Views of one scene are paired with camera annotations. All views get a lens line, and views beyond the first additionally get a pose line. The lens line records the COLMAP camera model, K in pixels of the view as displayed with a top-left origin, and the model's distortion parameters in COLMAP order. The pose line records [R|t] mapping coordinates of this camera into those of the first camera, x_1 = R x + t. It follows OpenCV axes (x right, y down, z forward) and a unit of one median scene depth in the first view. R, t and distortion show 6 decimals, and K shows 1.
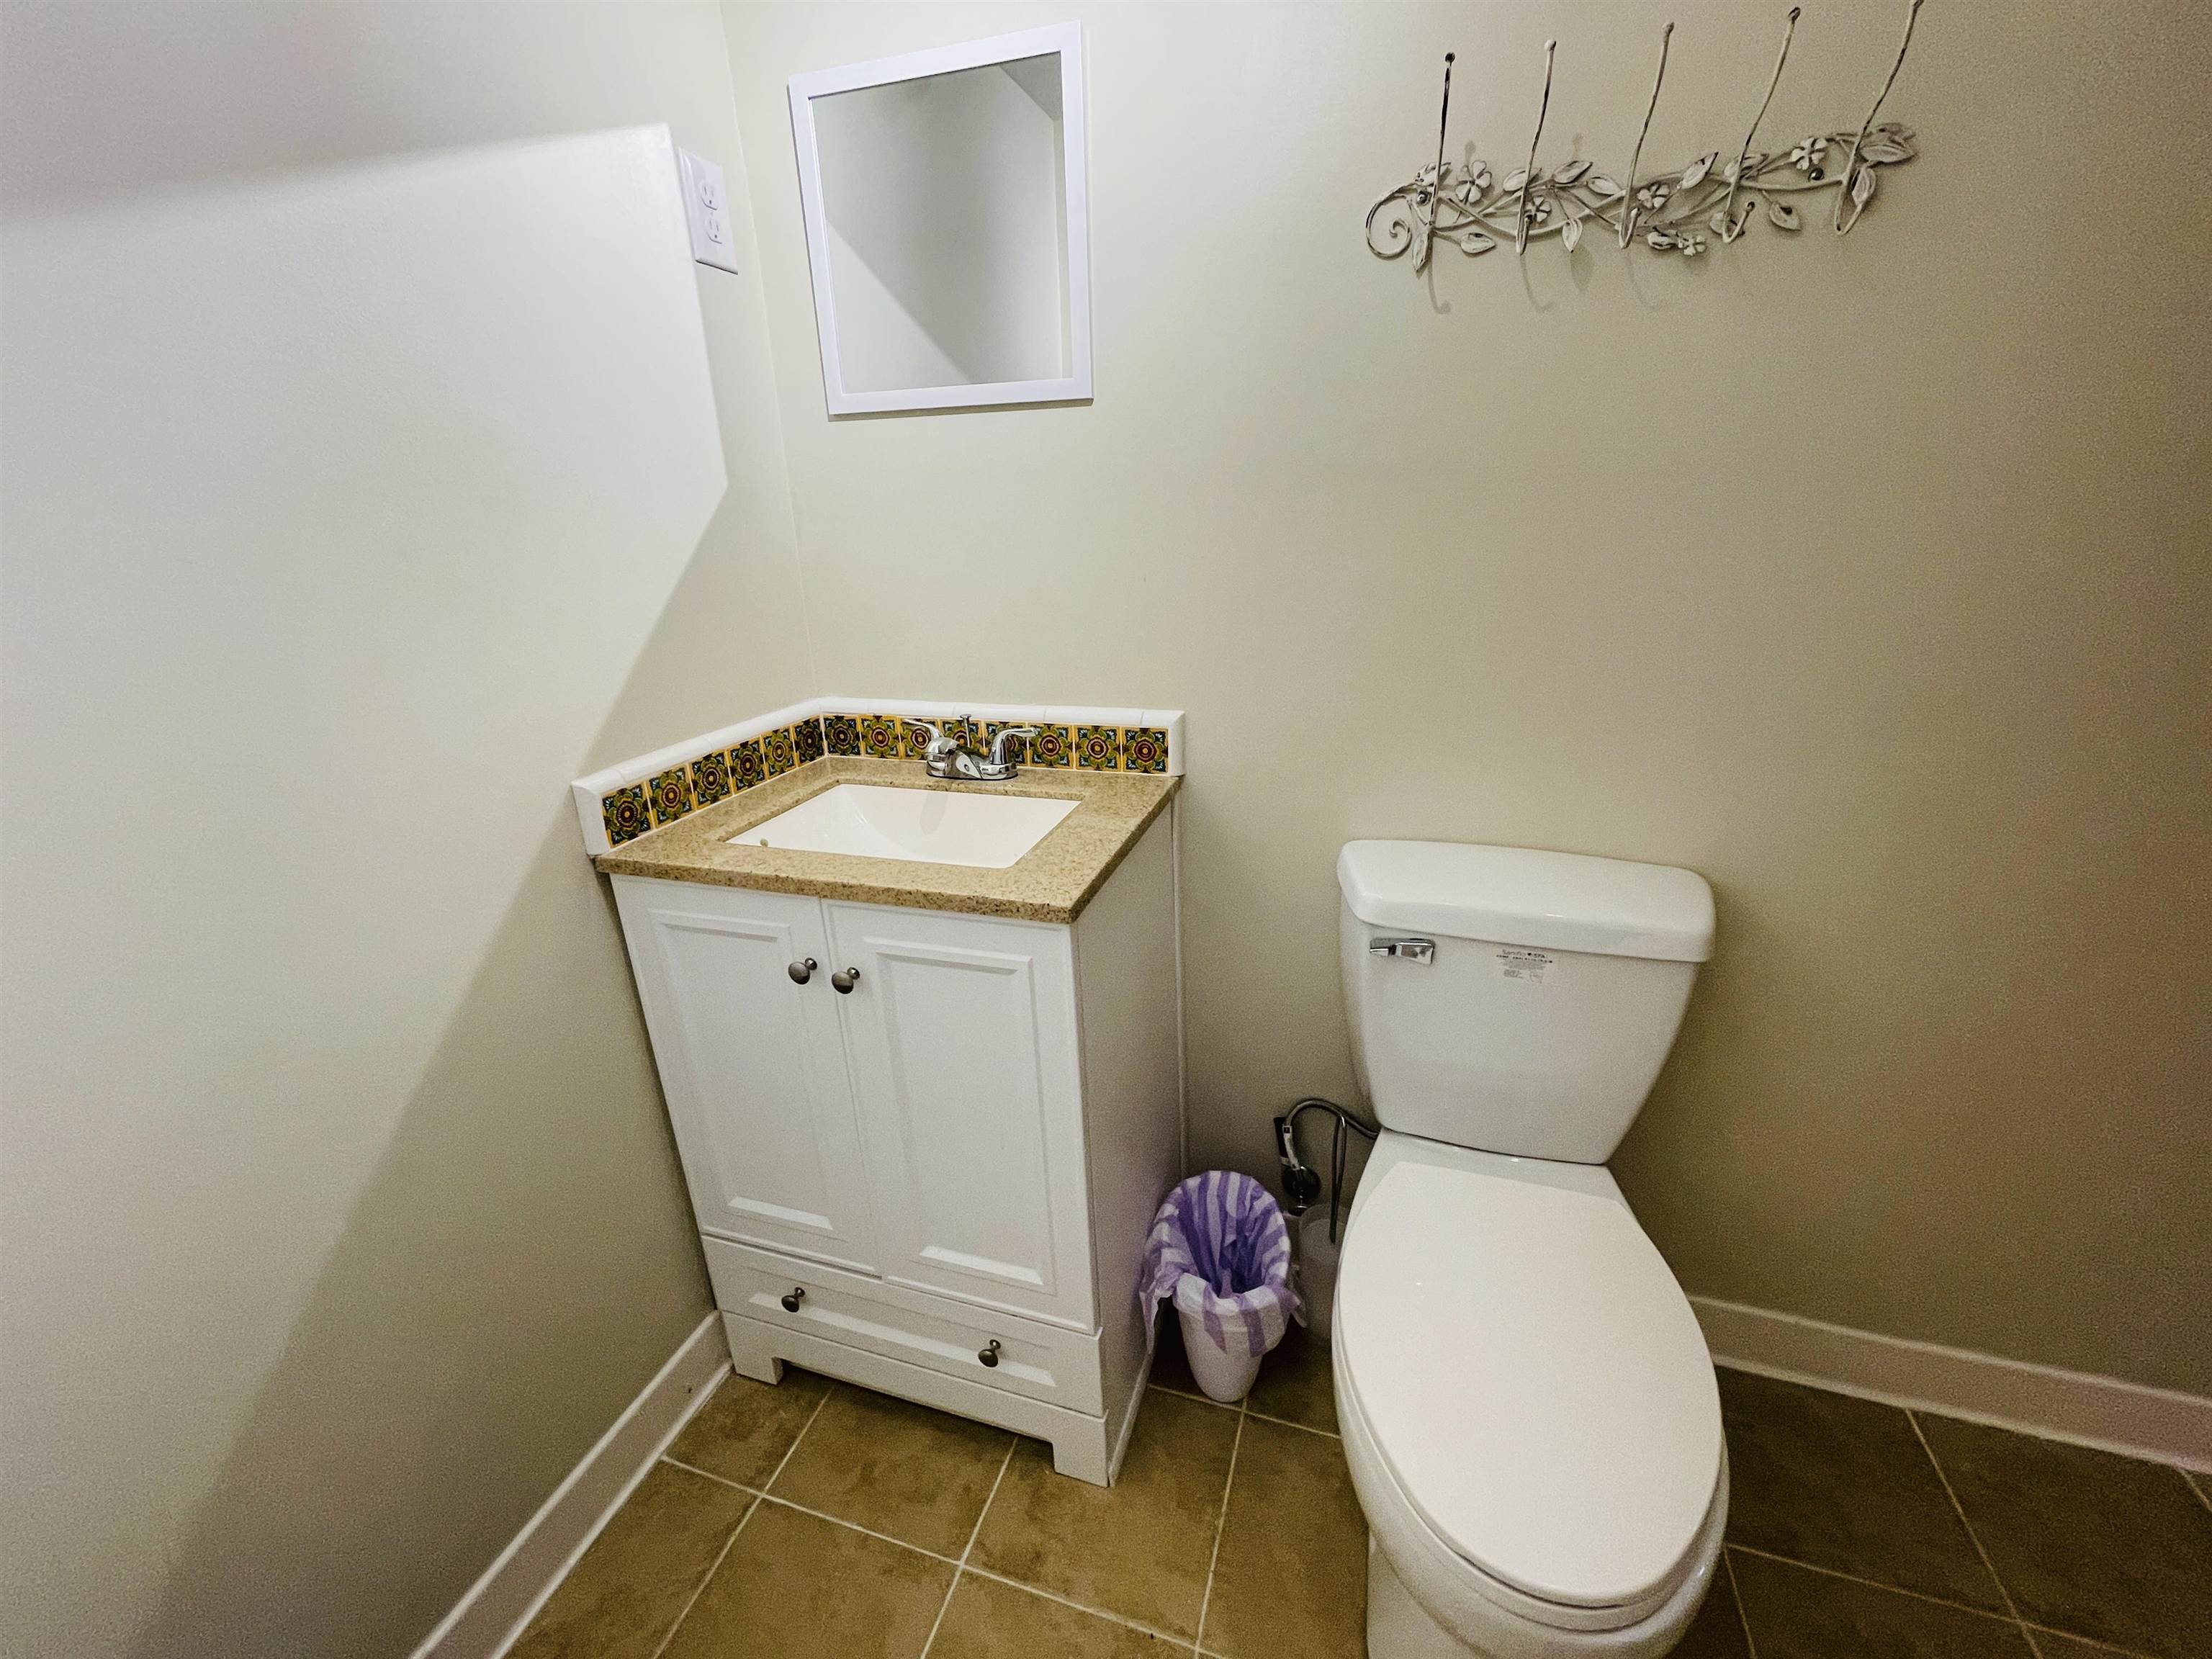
lens RADIAL K [[917.2, 0, 1100.5], [0, 917.2, 843.9], [0, 0, 1]] dist [-0.001005, -0.000109]
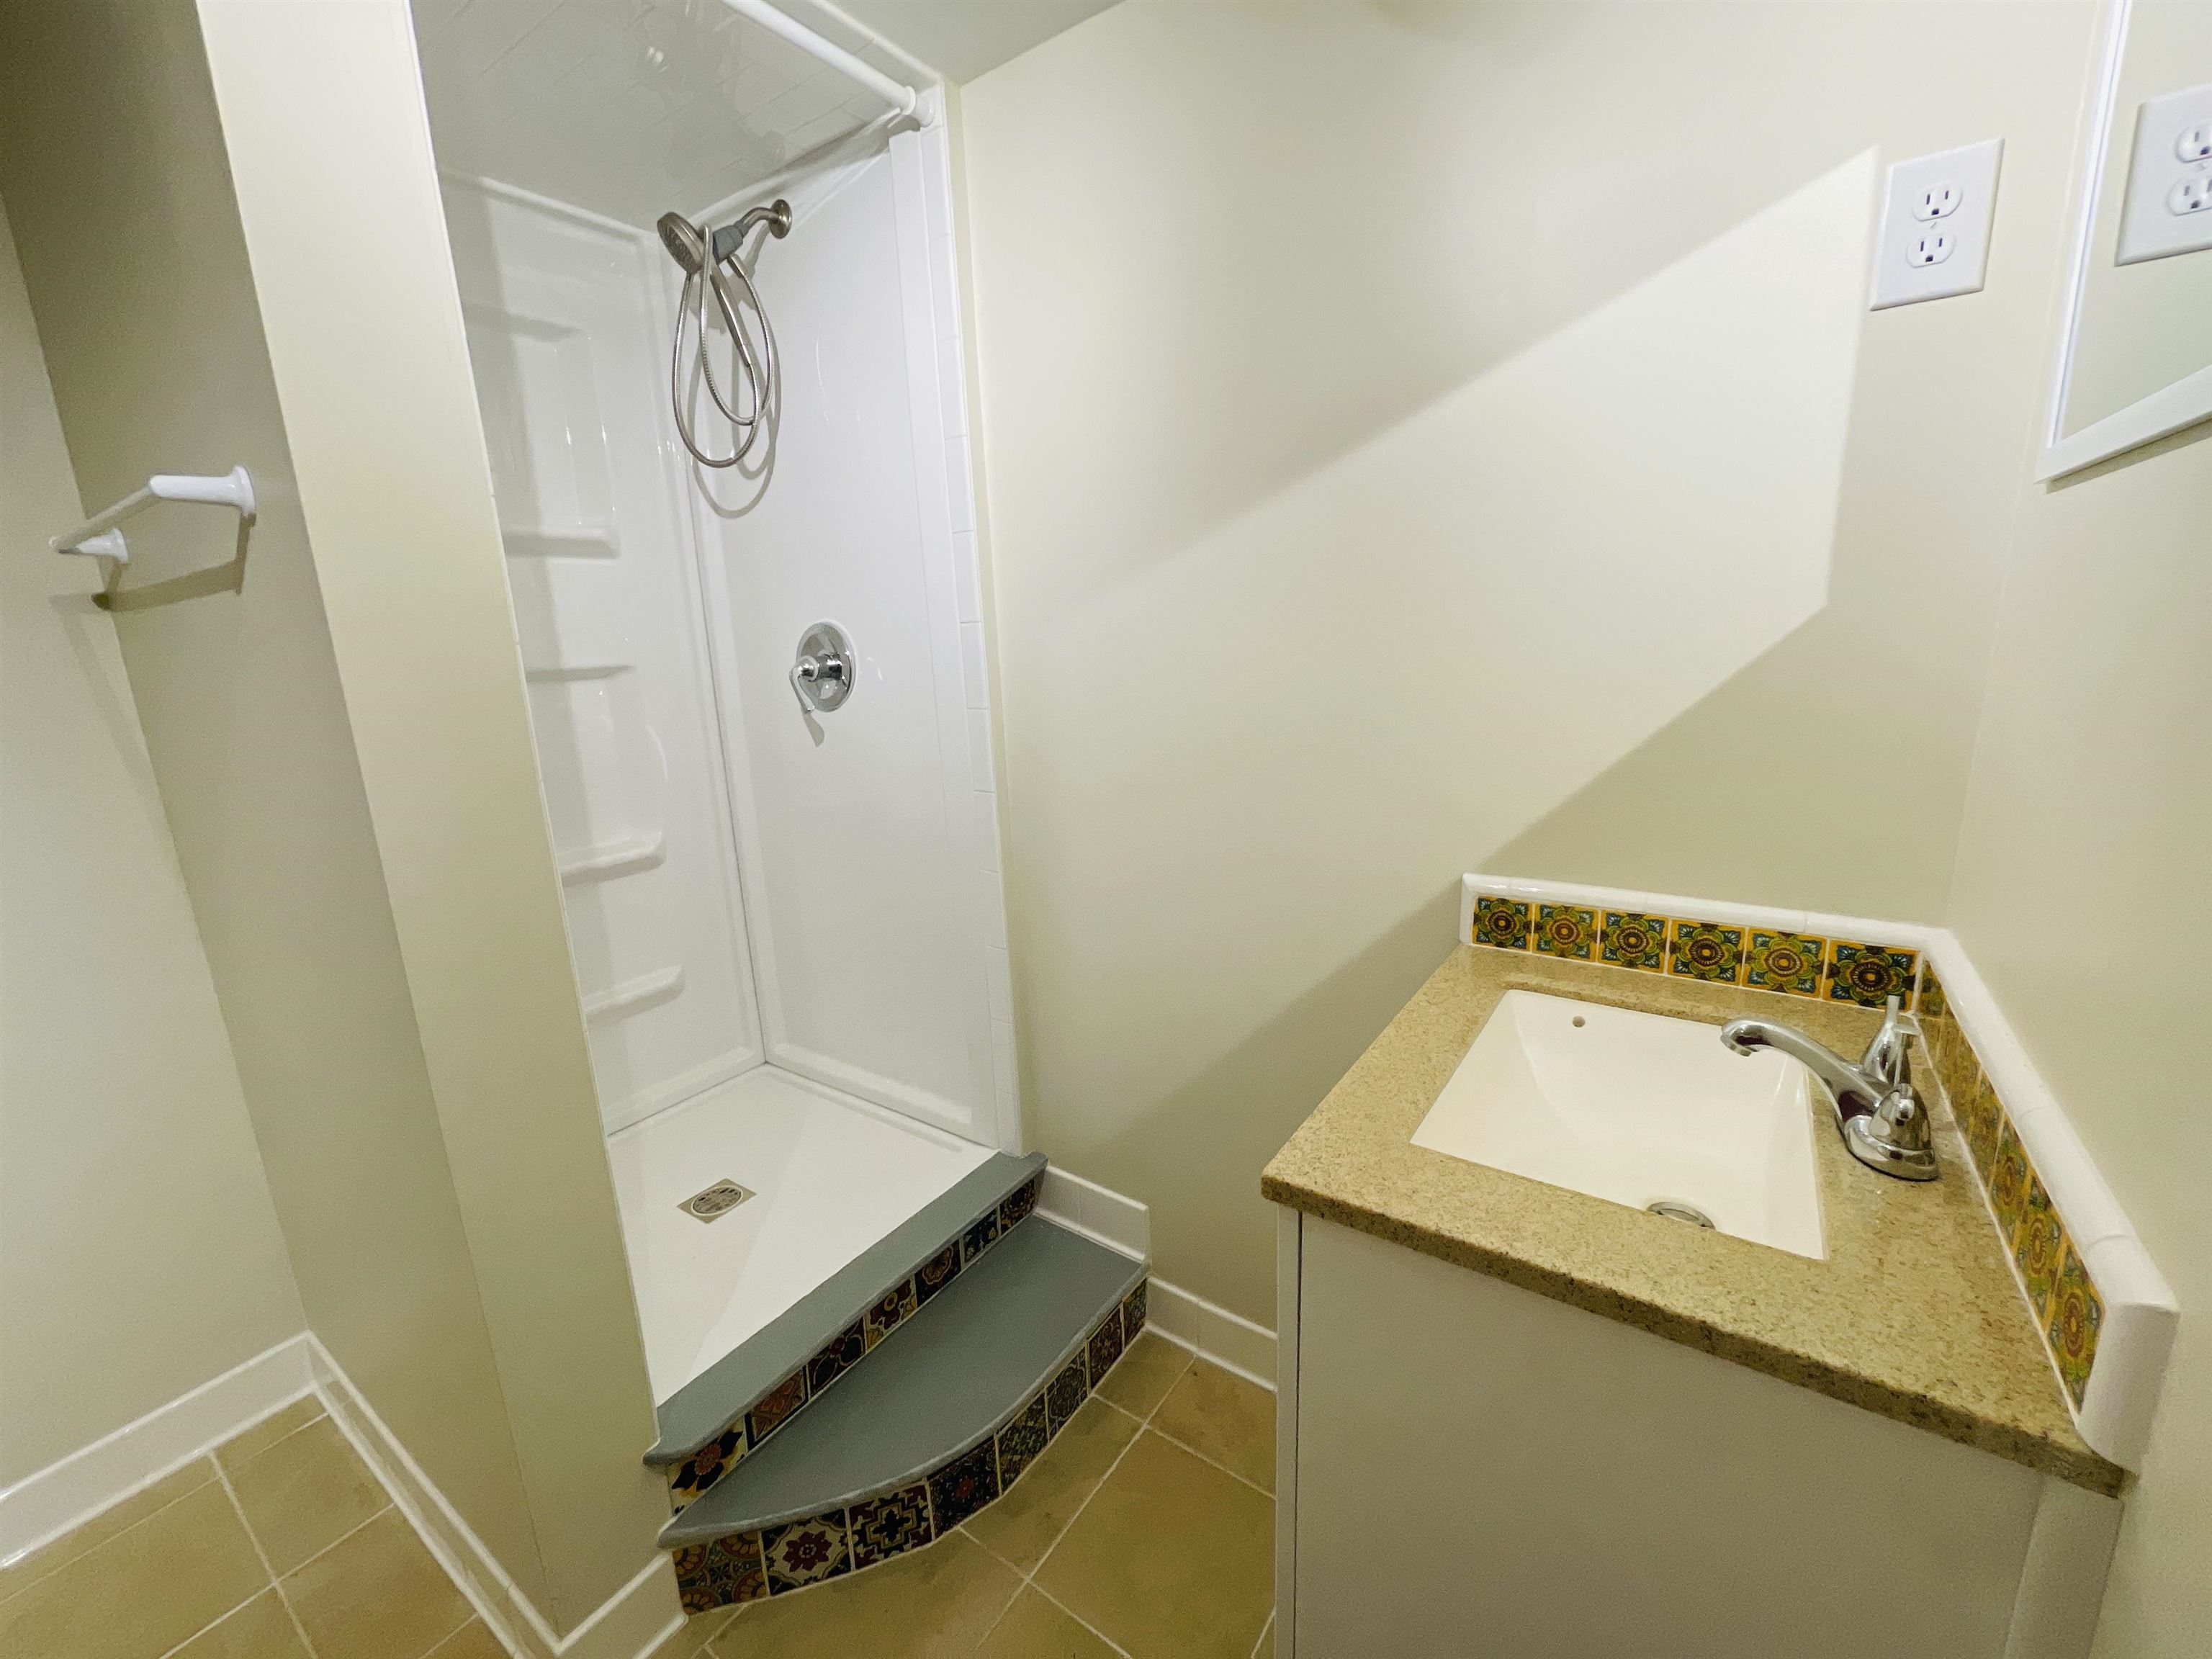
lens RADIAL K [[895.7, 0, 1115.4], [0, 895.7, 824.3], [0, 0, 1]] dist [0.001057, 0.000382]
pose [[-0.280114, 0.237439, -0.930139, 0.488391], [-0.298947, 0.899172, 0.319562, -0.310294], [0.912232, 0.367577, -0.180889, 0.721149]]
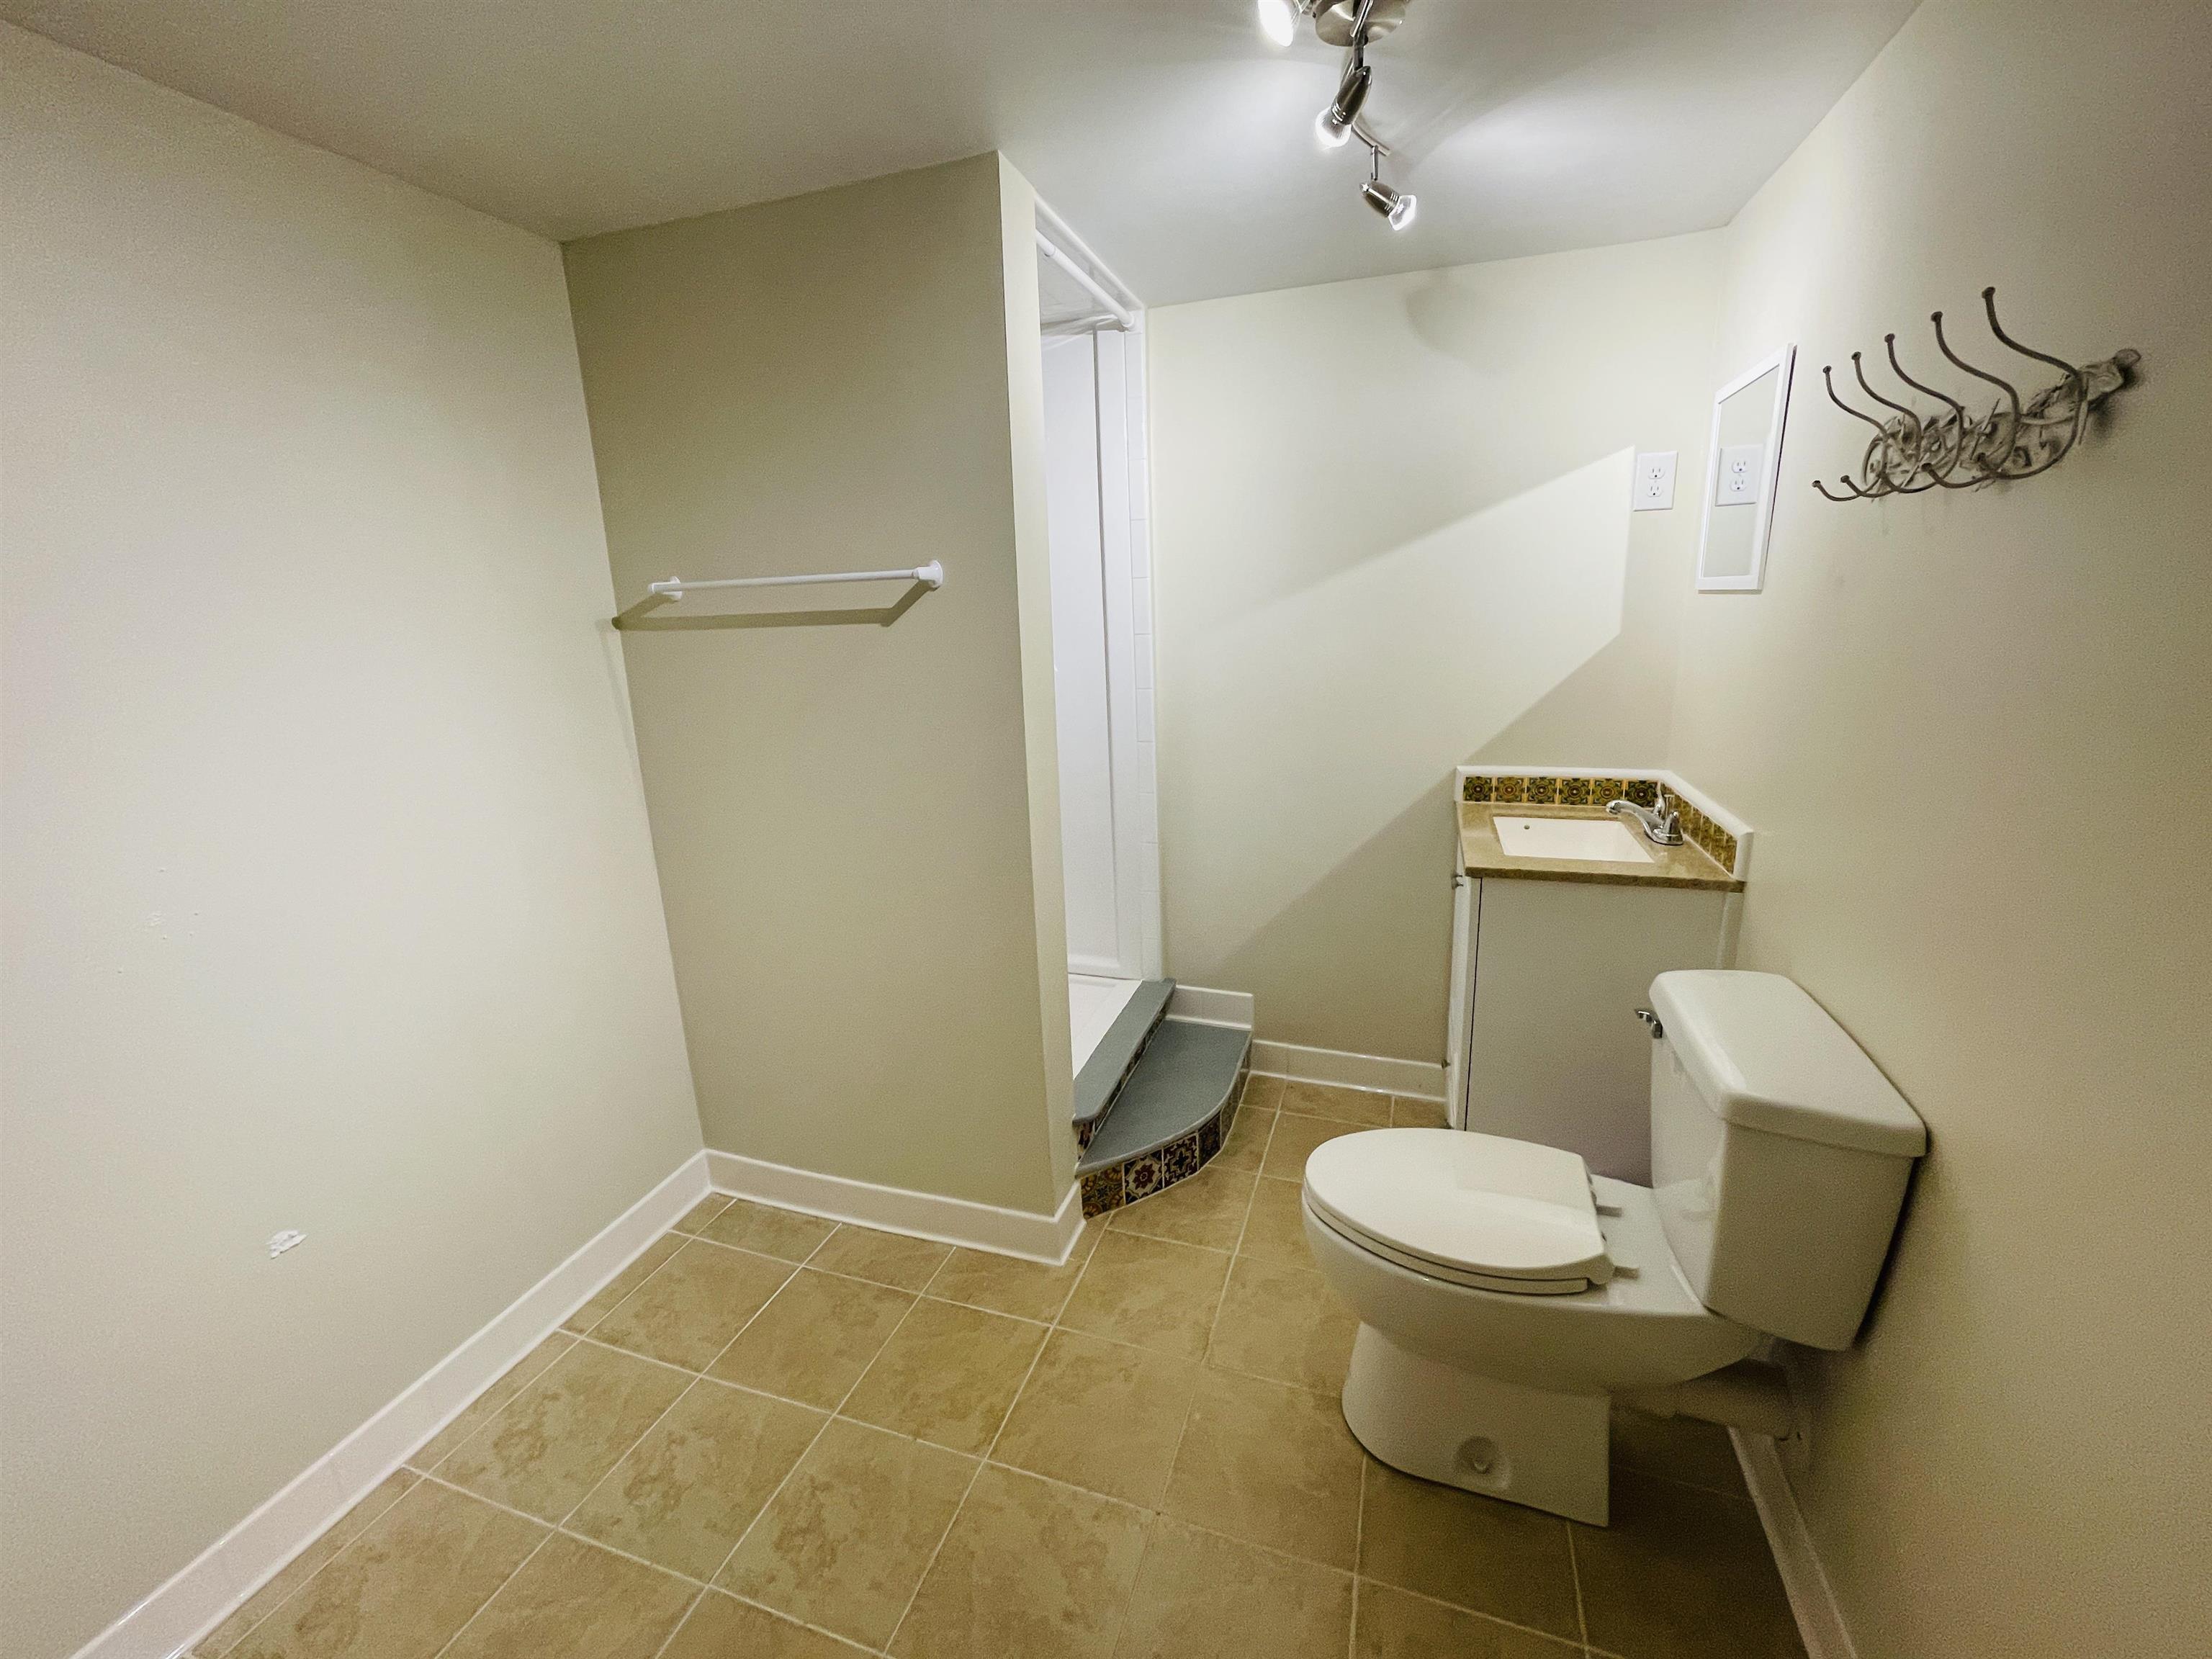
lens RADIAL K [[904.9, 0, 1128.4], [0, 904.9, 807.7], [0, 0, 1]] dist [0.020914, 0.000107]
pose [[0.006792, 0.246399, -0.969145, 1.383890], [-0.329665, 0.915538, 0.230459, -0.195433], [0.944074, 0.317928, 0.087447, 0.103403]]
